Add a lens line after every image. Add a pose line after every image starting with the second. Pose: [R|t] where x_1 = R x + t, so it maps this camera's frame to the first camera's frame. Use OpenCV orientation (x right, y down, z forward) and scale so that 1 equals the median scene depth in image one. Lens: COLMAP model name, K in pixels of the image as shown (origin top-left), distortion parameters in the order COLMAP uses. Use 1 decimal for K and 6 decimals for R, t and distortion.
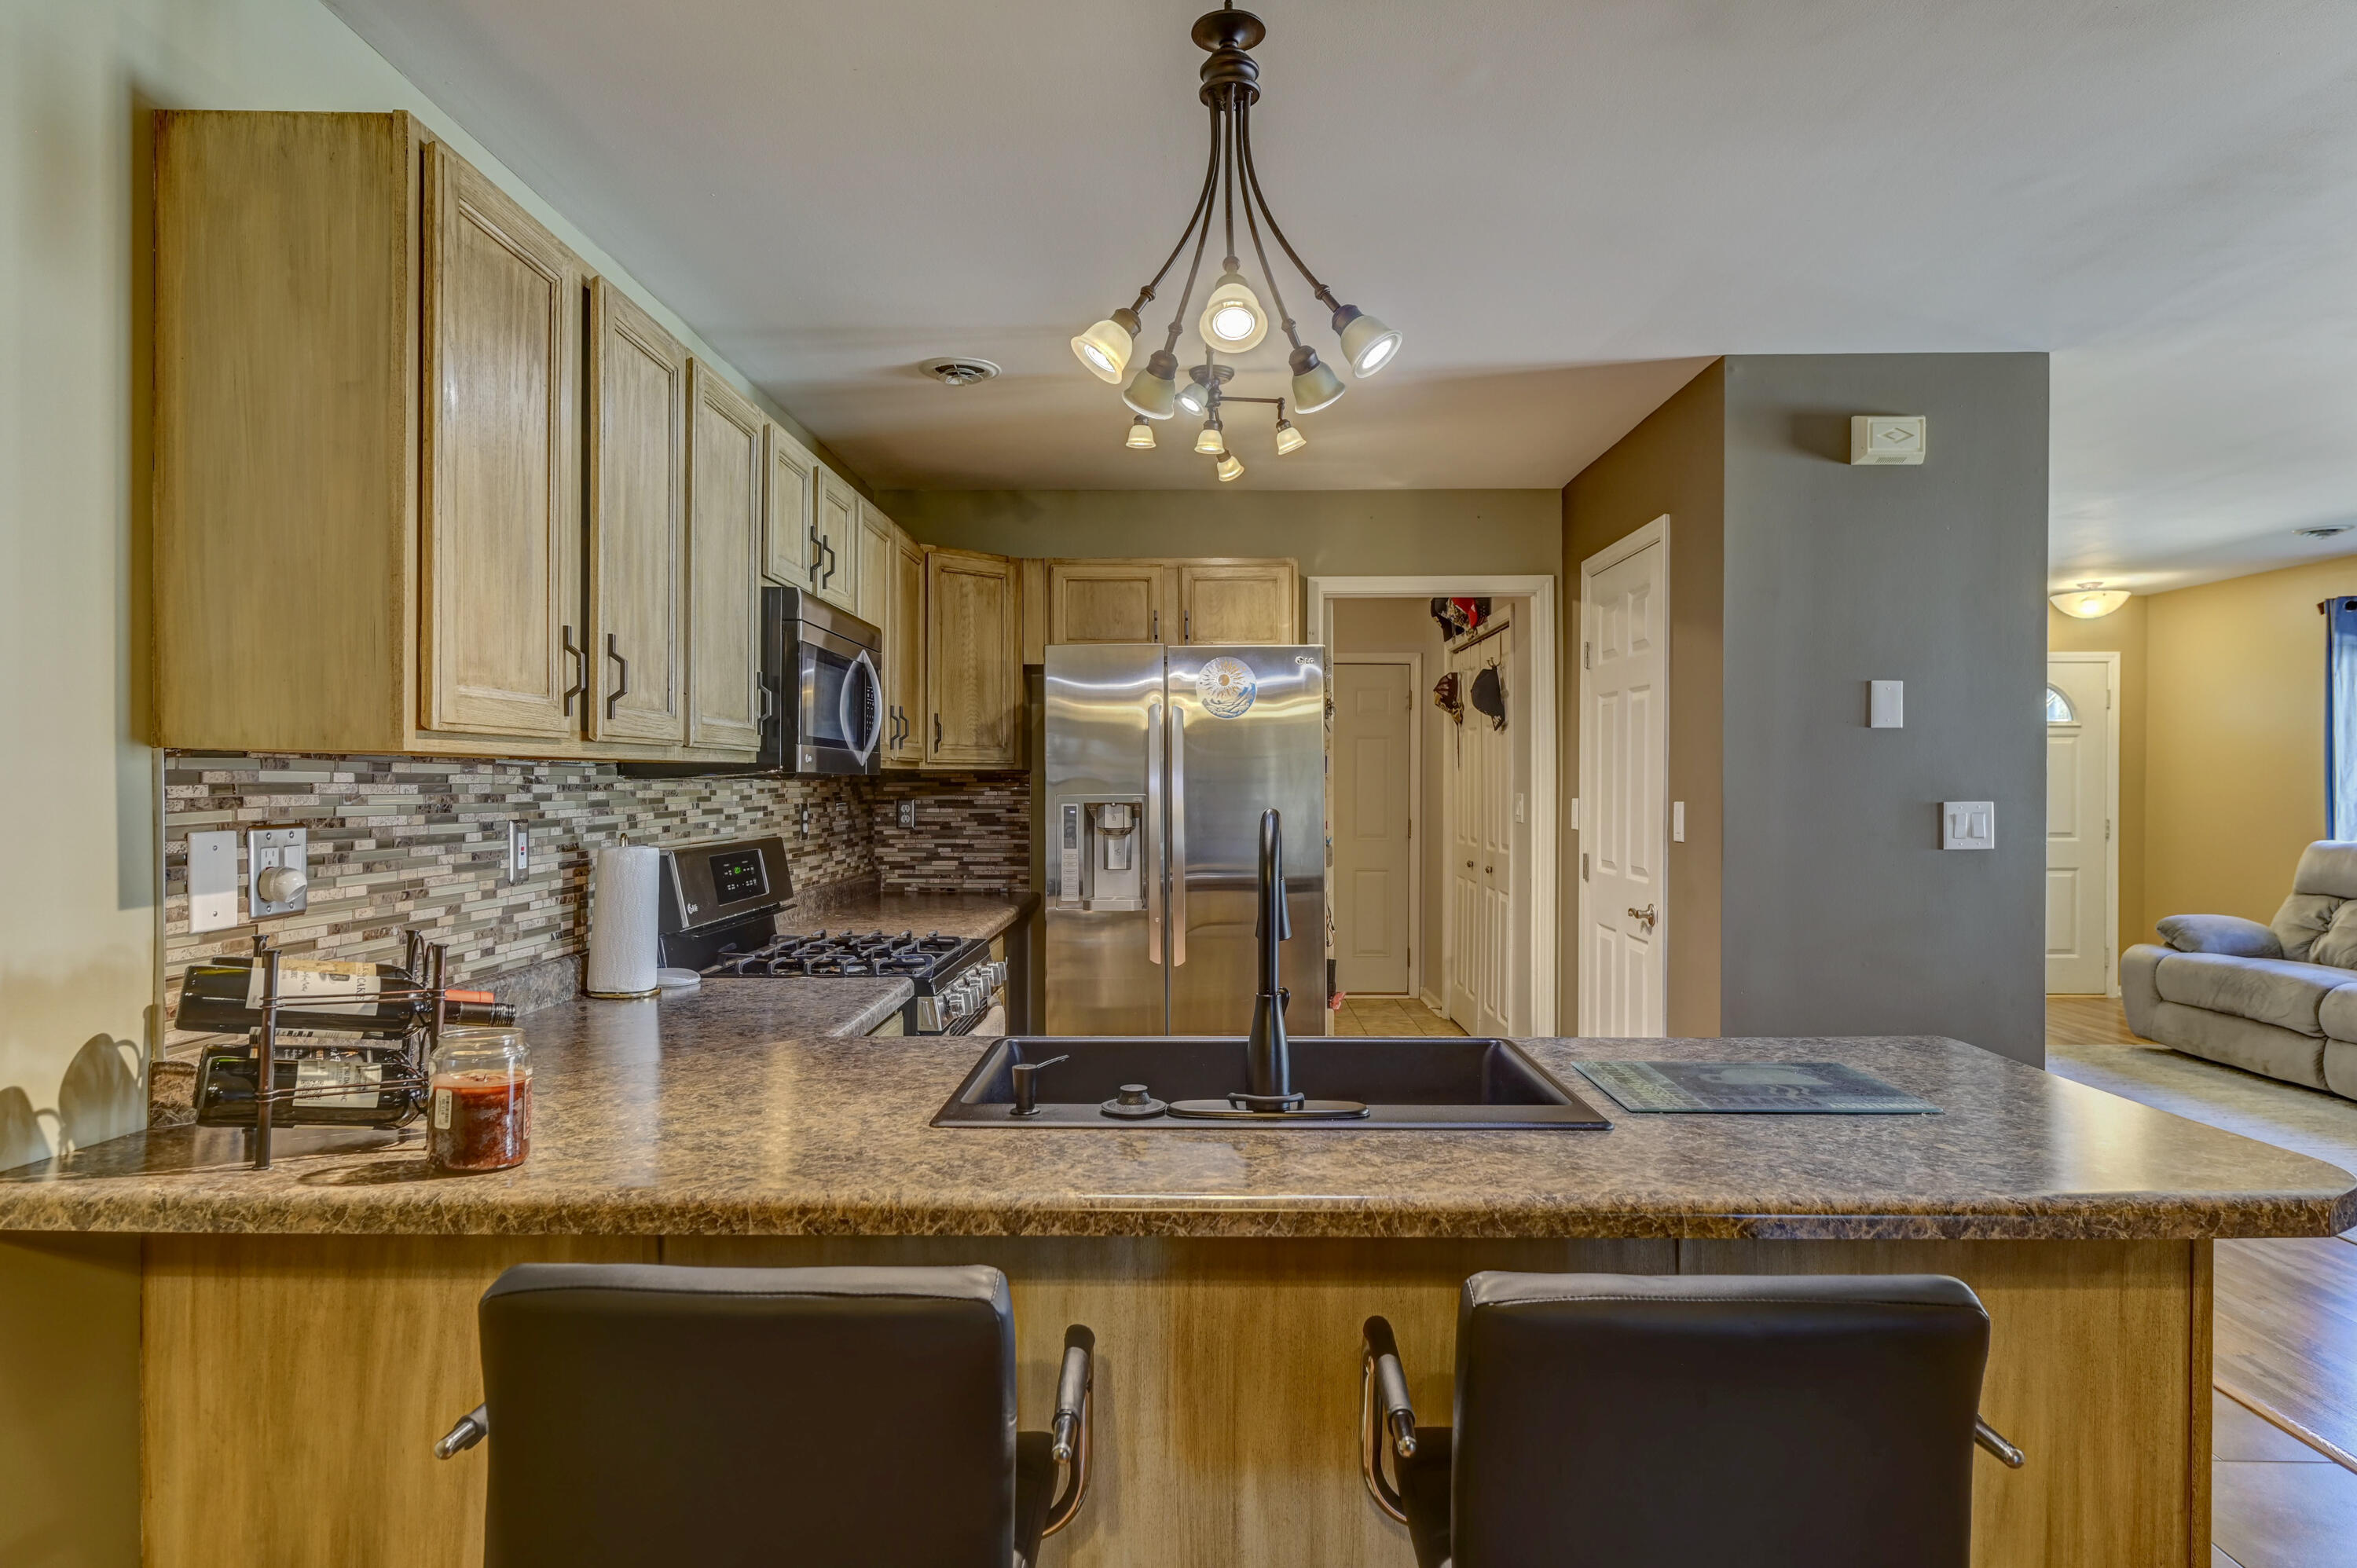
lens RADIAL K [[1411.5, 0, 1183.9], [0, 1411.5, 787.8], [0, 0, 1]] dist [0.035092, 0.000178]
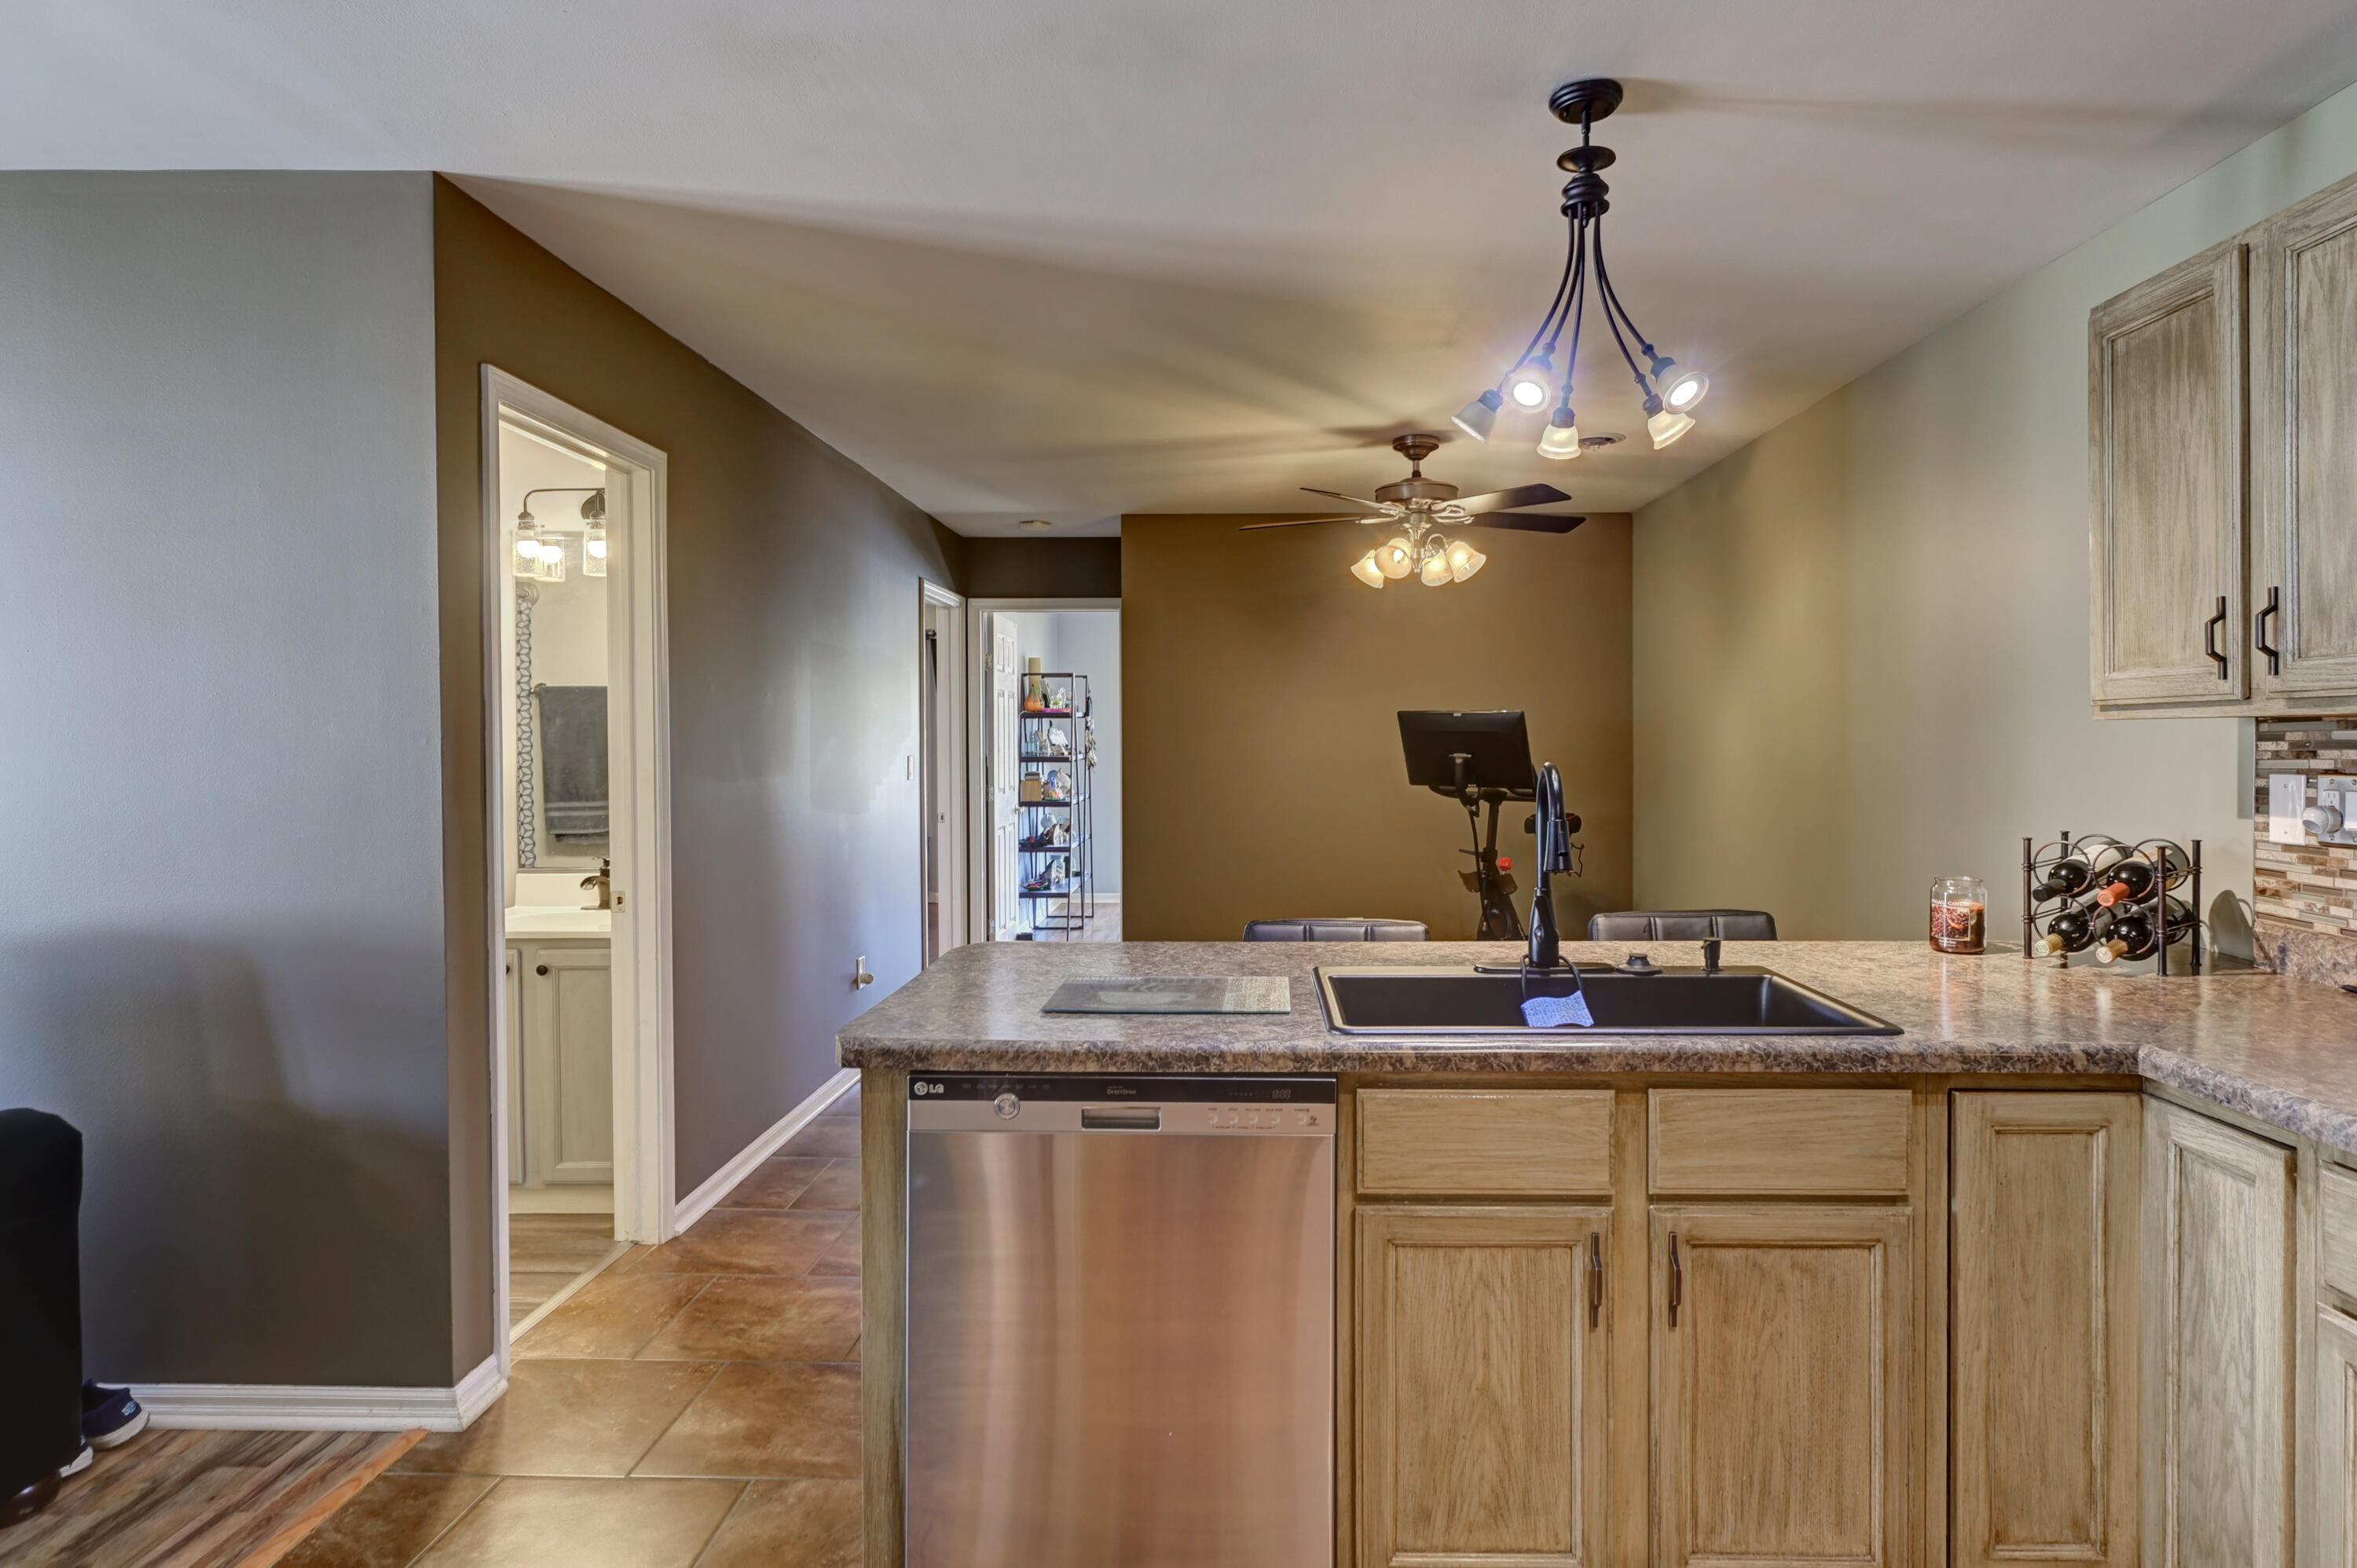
lens RADIAL K [[1304.1, 0, 1183.4], [0, 1304.1, 763.1], [0, 0, 1]] dist [-0.001497, -0.000337]
pose [[-0.998872, 0.004296, 0.047280, 0.328696], [0.005307, 0.999759, 0.021285, -0.012936], [-0.047177, 0.021512, -0.998655, 2.161576]]
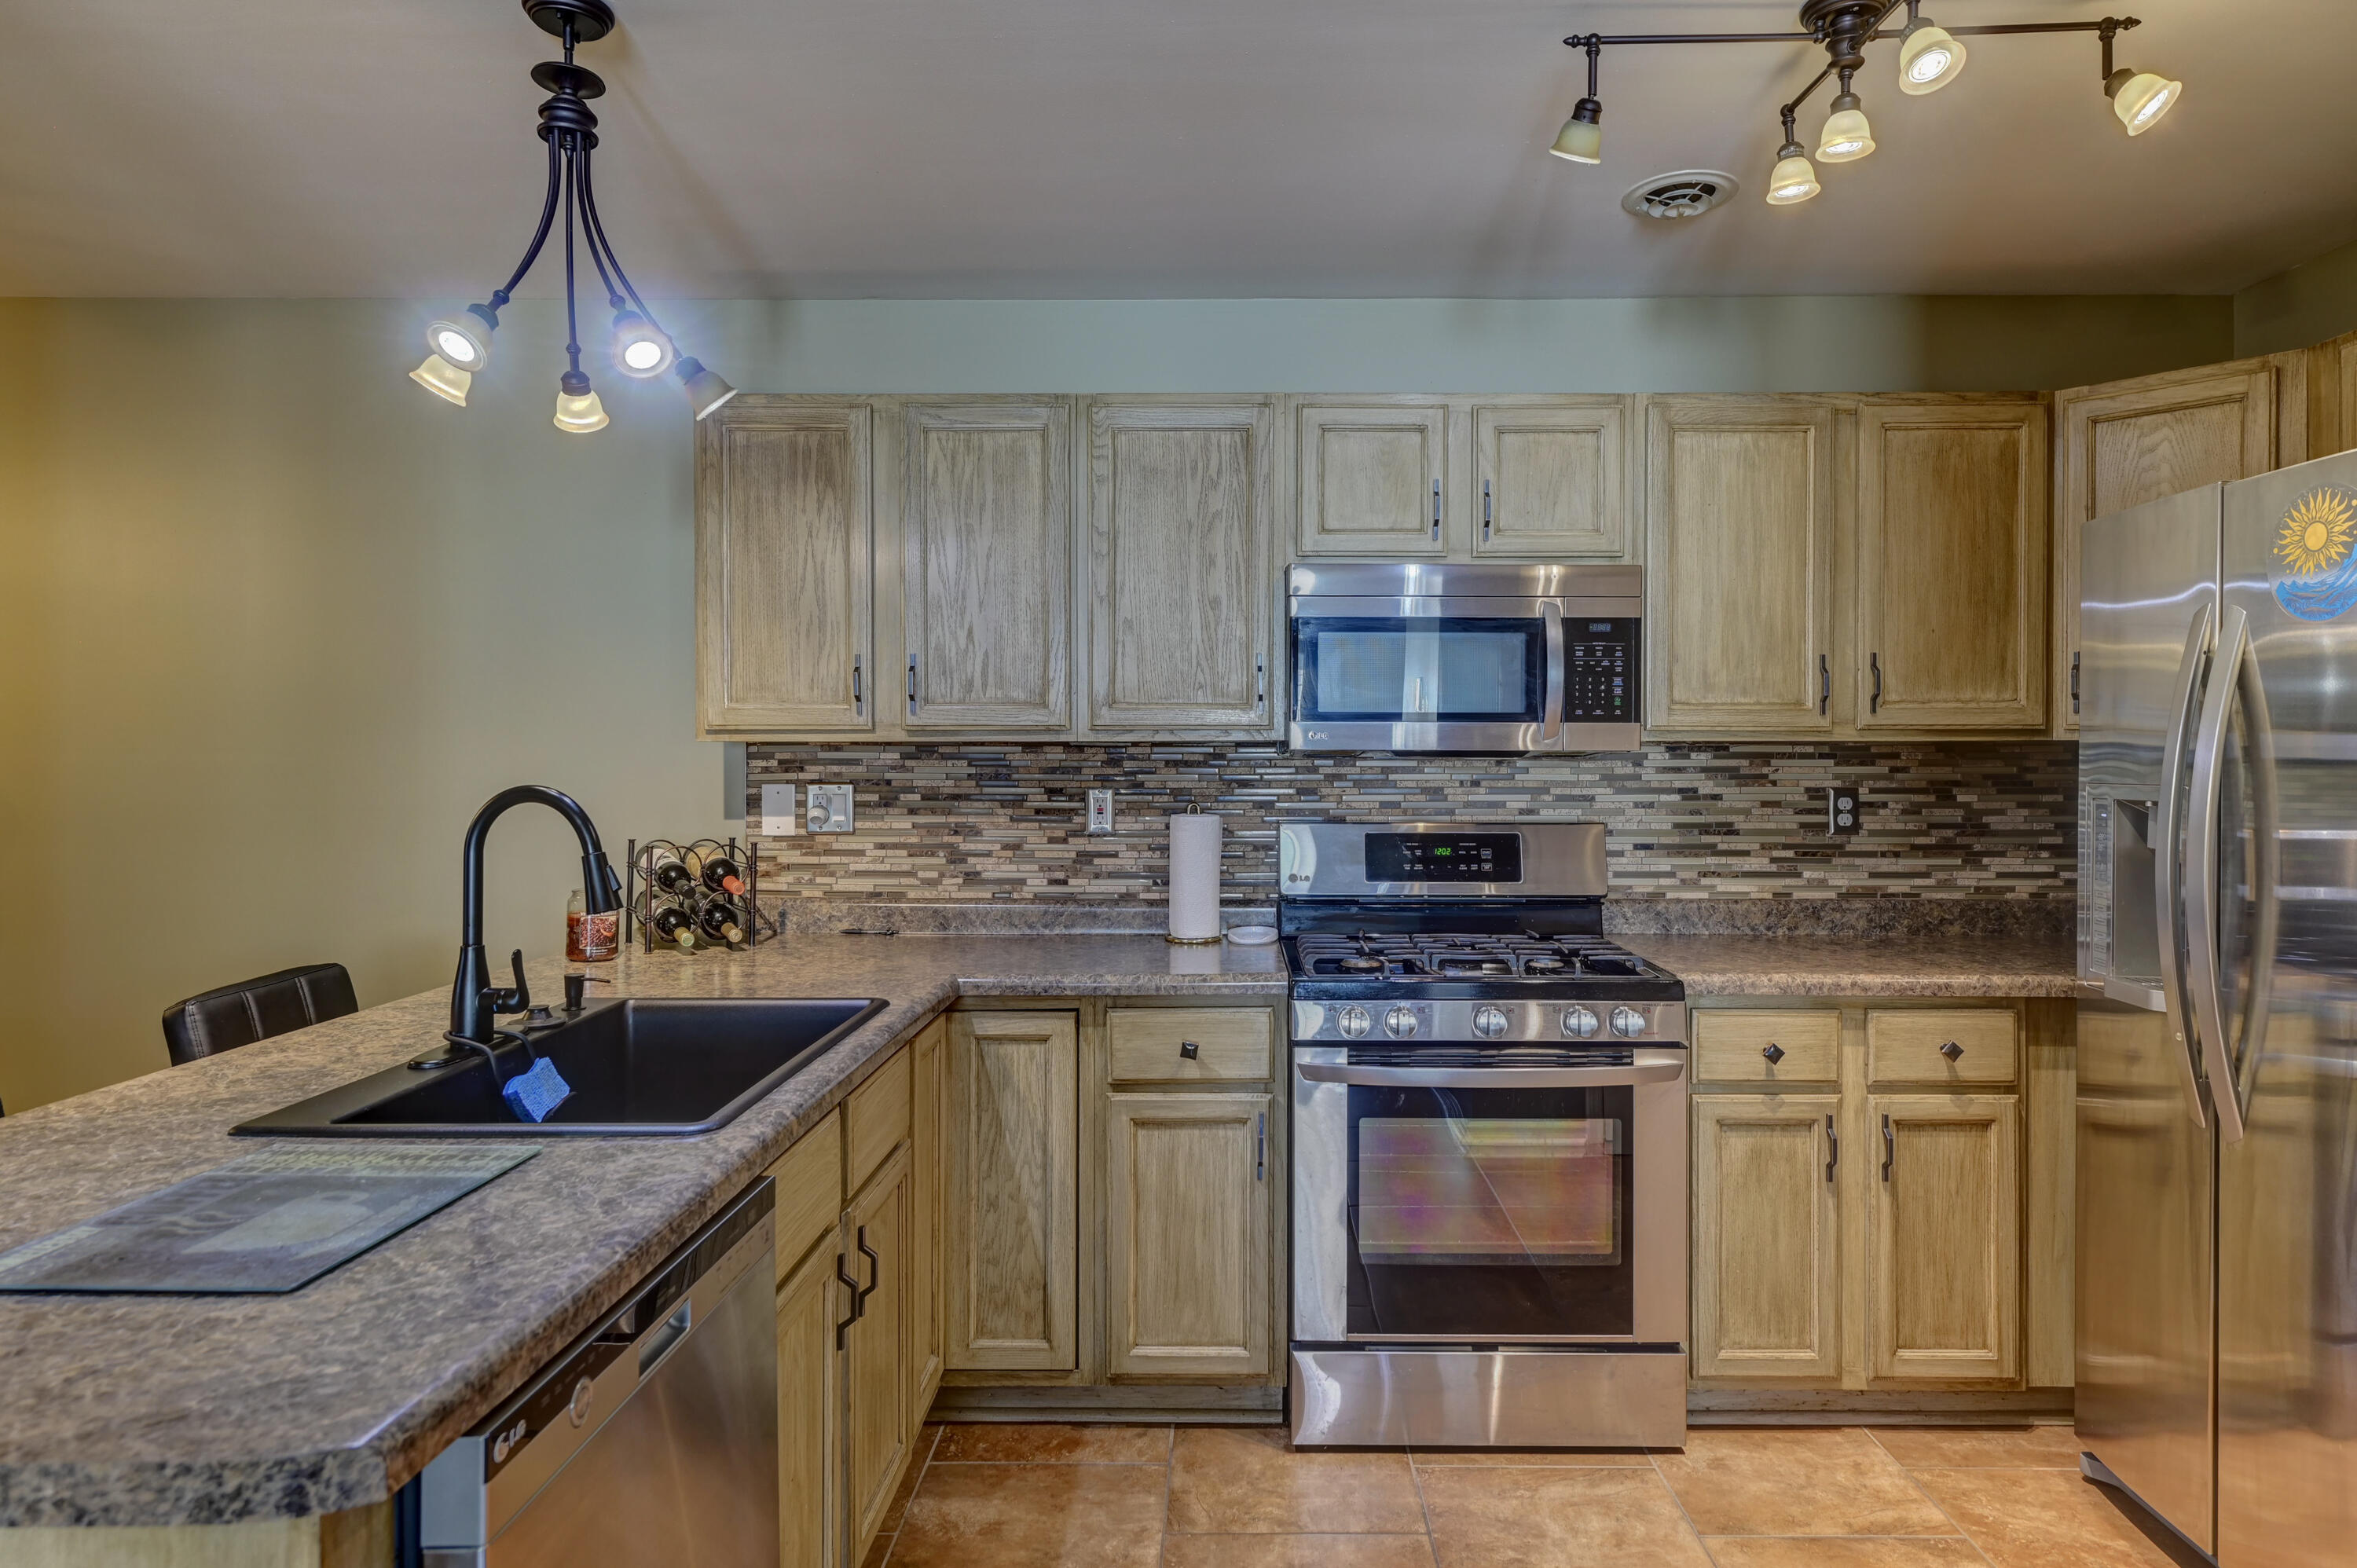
lens RADIAL K [[1411.5, 0, 1190.1], [0, 1411.5, 771.1], [0, 0, 1]] dist [0.035092, 0.000178]
pose [[-0.019555, 0.012952, -0.999725, 1.110628], [-0.005797, 0.999898, 0.013067, -0.013612], [0.999792, 0.006051, -0.019477, 1.464481]]
